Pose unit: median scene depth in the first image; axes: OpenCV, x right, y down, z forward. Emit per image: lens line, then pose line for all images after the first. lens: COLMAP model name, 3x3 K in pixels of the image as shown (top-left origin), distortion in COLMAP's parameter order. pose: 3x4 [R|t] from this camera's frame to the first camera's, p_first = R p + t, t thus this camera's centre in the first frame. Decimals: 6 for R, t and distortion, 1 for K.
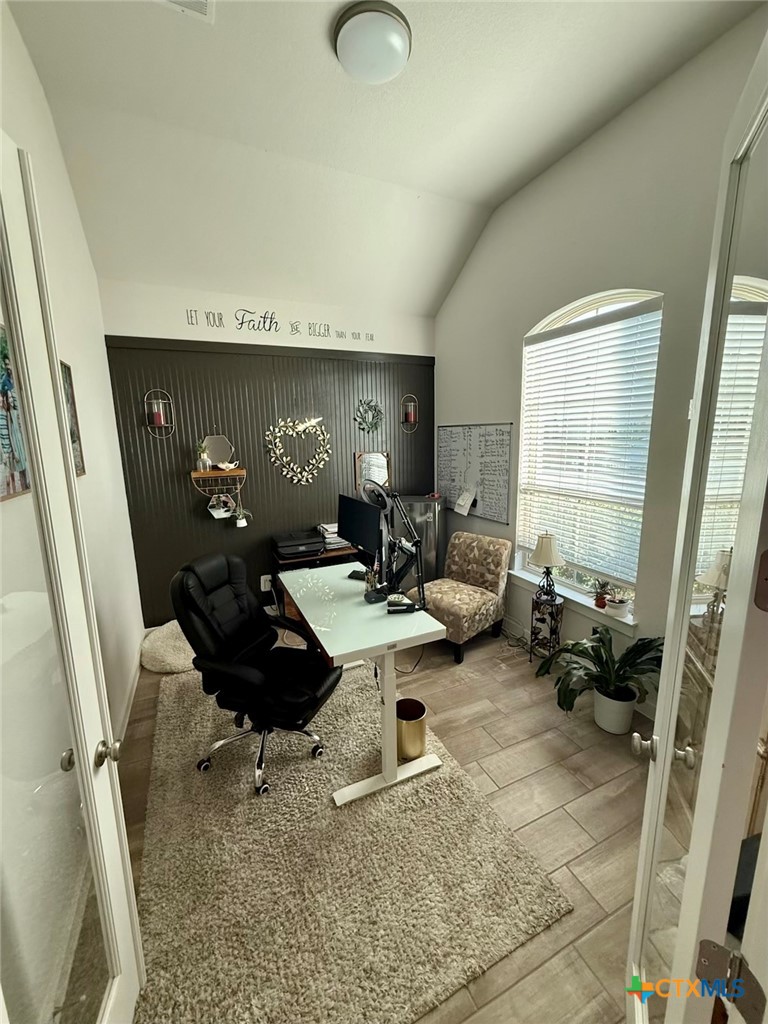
lens RADIAL K [[404.8, 0, 381.5], [0, 404.8, 506.3], [0, 0, 1]] dist [-0.000491, 0.000162]
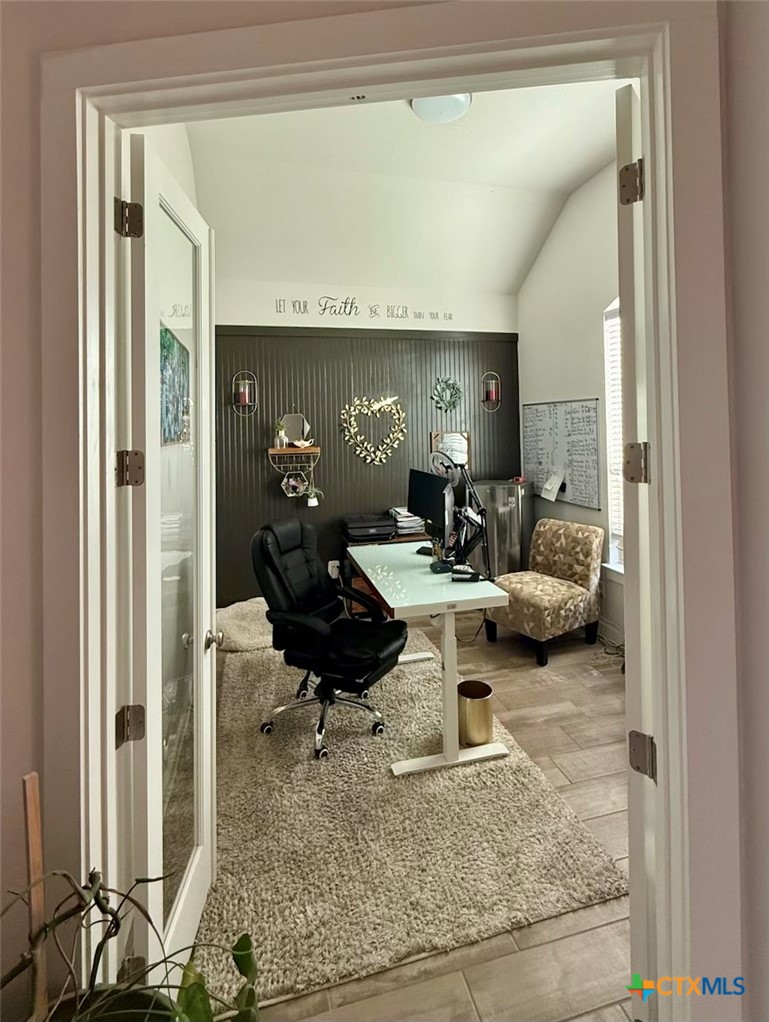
lens RADIAL K [[497.9, 0, 383.4], [0, 497.9, 411.9], [0, 0, 1]] dist [0.000195, -0.000018]
pose [[0.982760, -0.003224, -0.184860, 0.071876], [-0.033245, 0.980470, -0.193838, 0.091150], [0.181875, 0.196642, 0.963459, -0.272635]]
